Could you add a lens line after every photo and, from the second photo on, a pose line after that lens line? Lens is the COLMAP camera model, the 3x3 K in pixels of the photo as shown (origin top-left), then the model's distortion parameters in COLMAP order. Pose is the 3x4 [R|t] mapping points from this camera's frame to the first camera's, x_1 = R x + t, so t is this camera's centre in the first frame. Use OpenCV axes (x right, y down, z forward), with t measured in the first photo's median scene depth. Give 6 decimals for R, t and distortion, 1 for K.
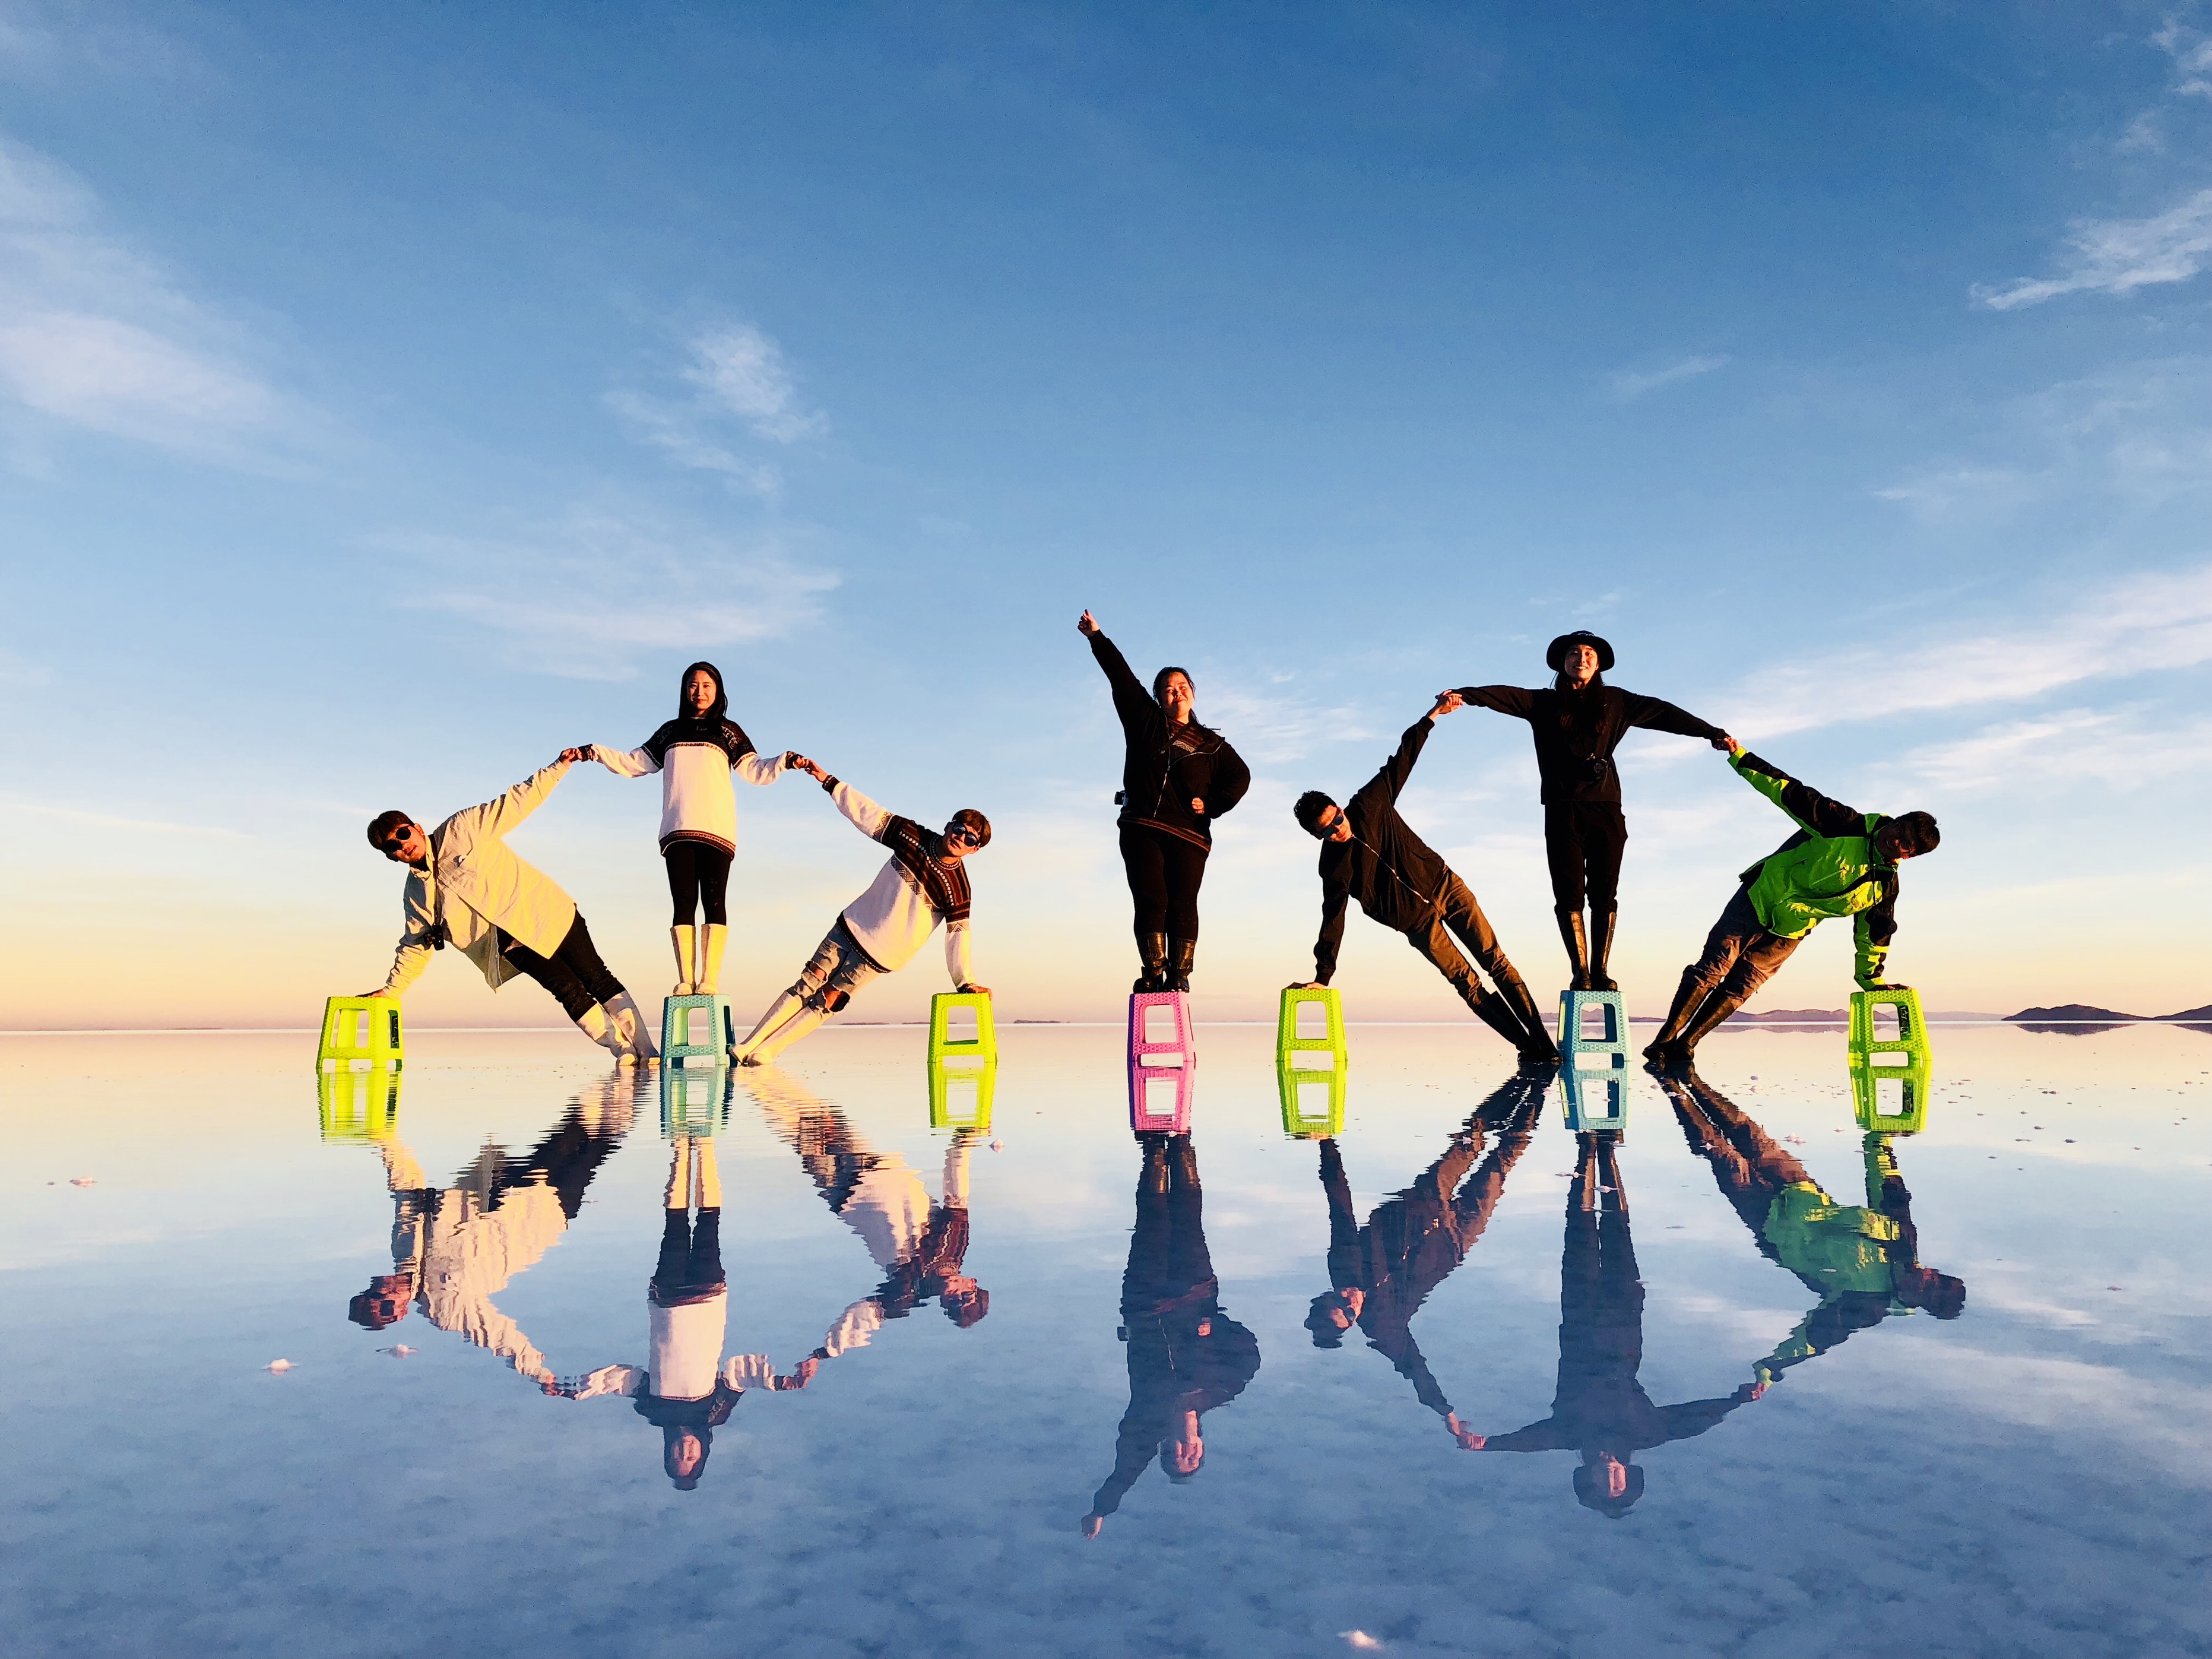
lens RADIAL K [[1842.2, 0, 1131.0], [0, 1842.2, 867.5], [0, 0, 1]] dist [0.021038, -0.003913]
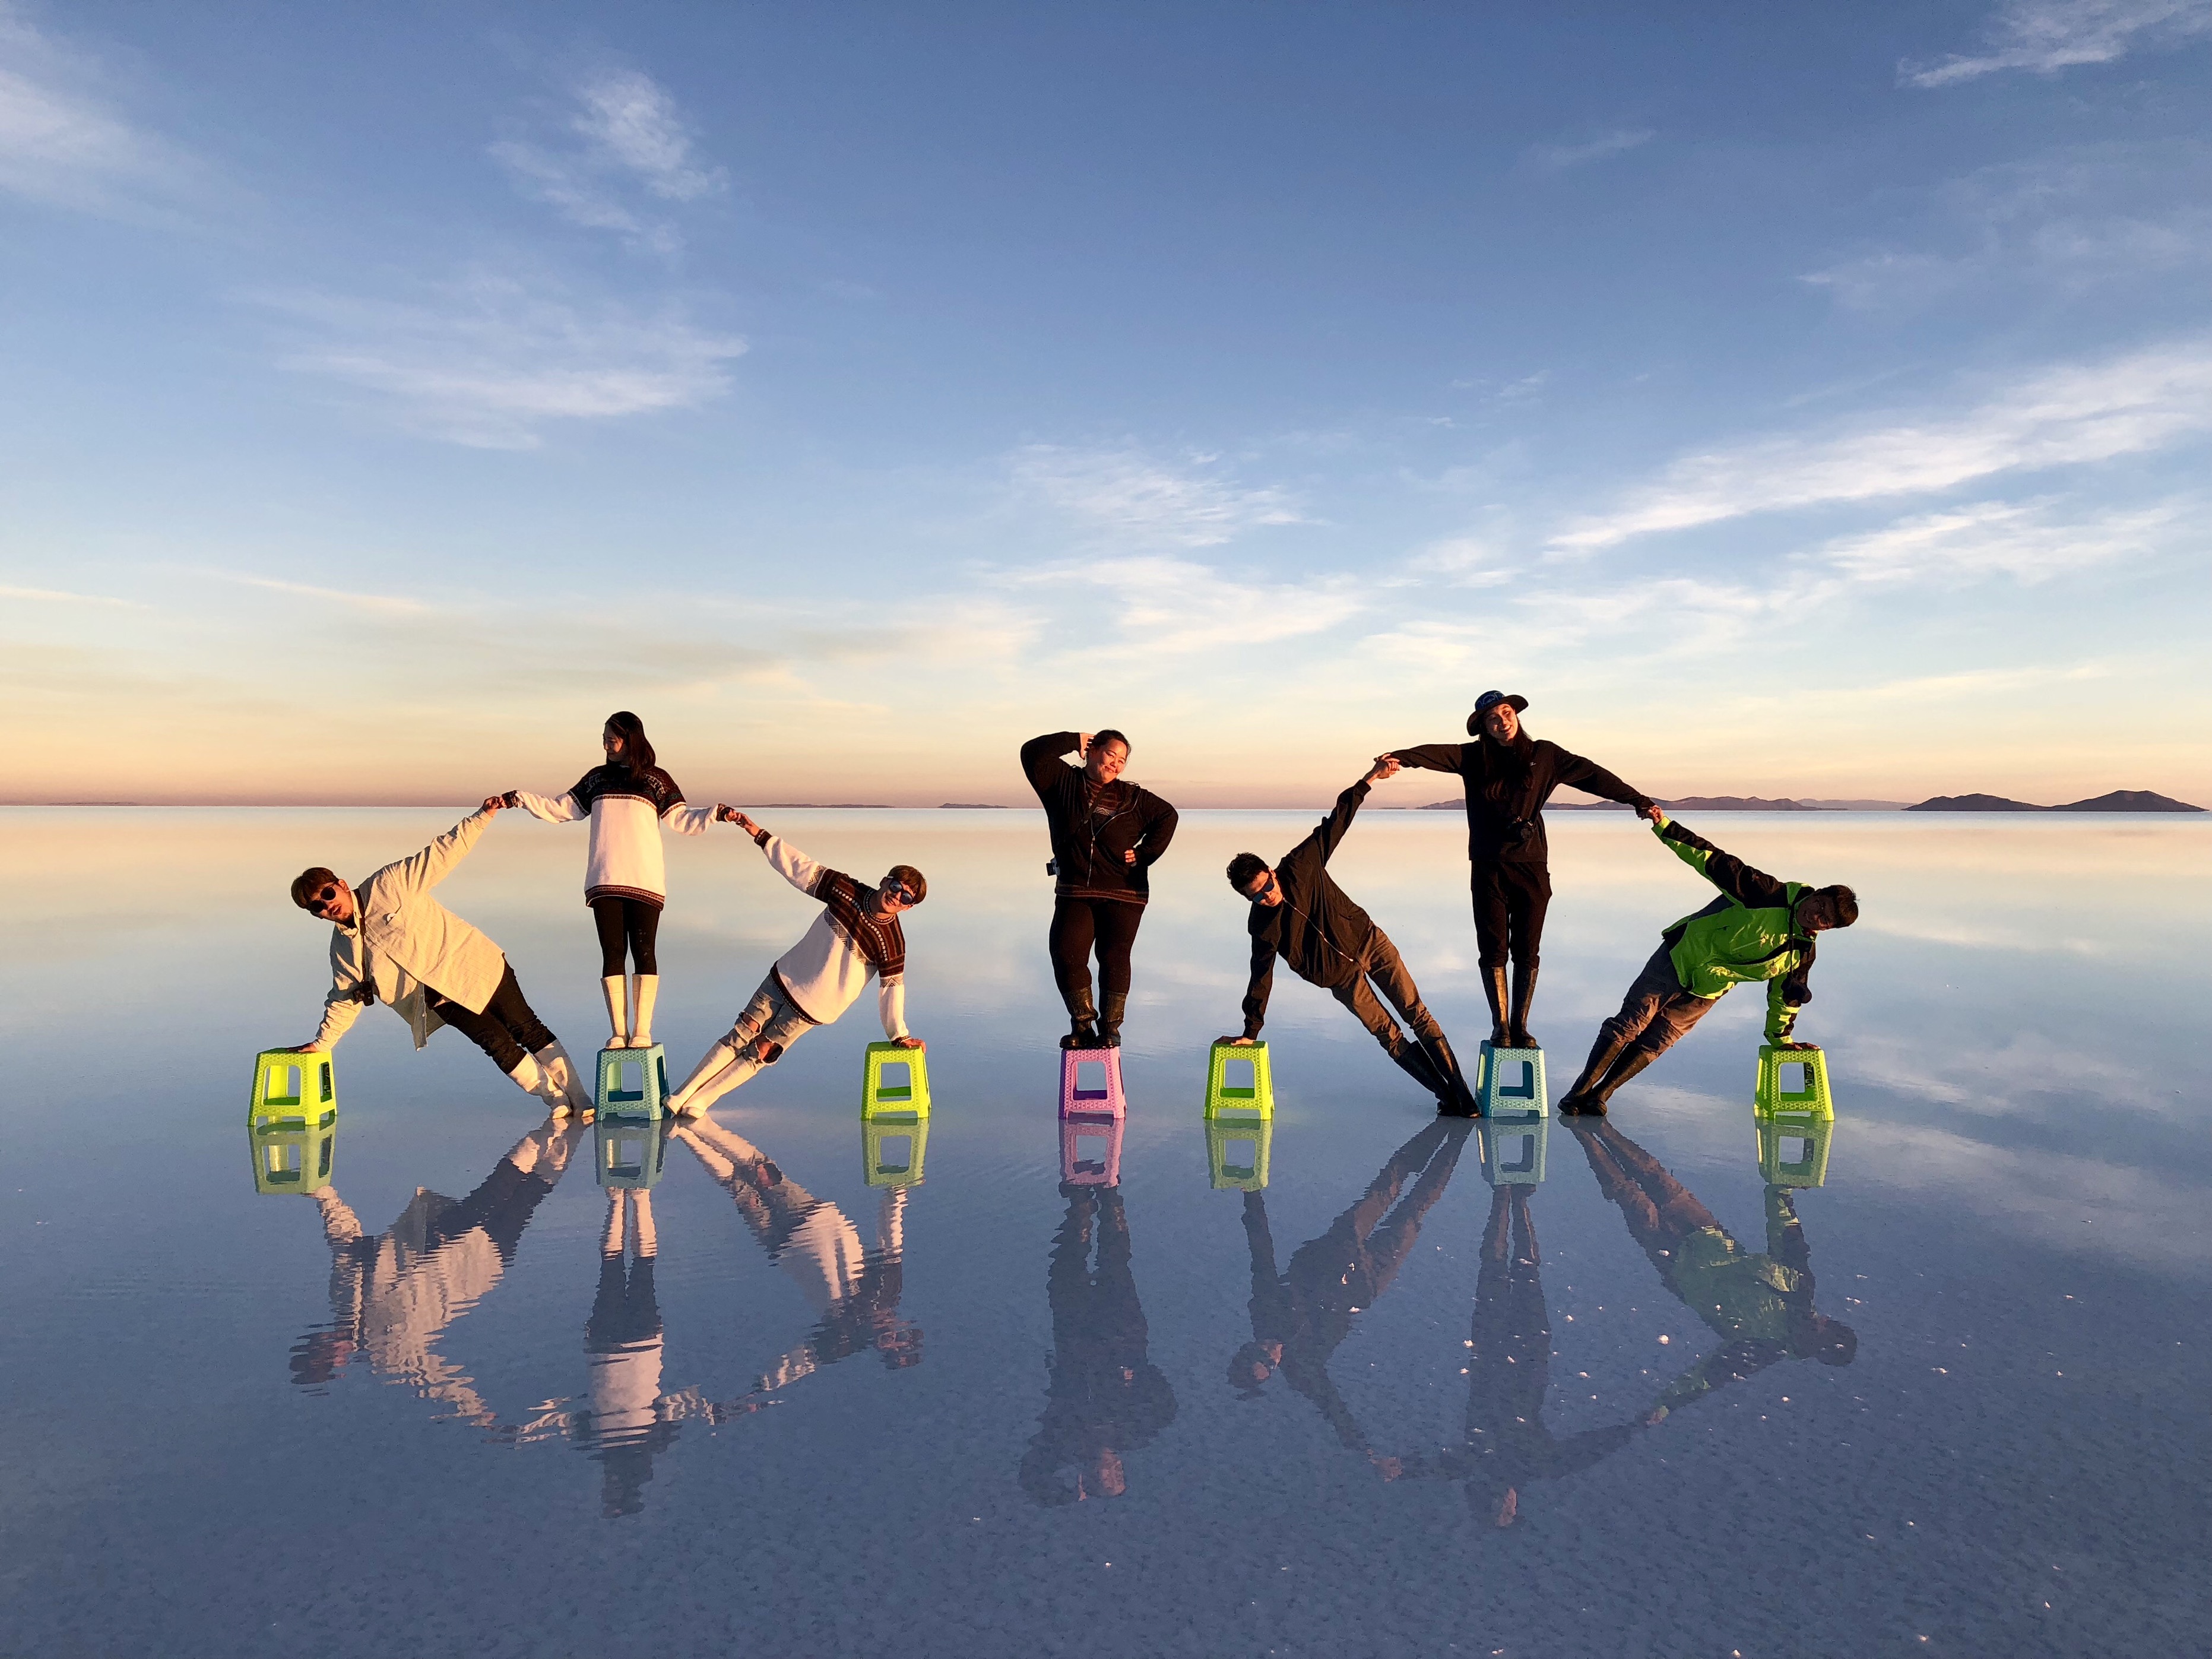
lens RADIAL K [[1842.2, 0, 1114.1], [0, 1842.2, 835.4], [0, 0, 1]] dist [0.021038, -0.003913]
pose [[0.999082, 0.008851, 0.041905, -0.015024], [-0.013048, 0.994806, 0.100947, -0.148851], [-0.040794, -0.101401, 0.994009, 0.002842]]
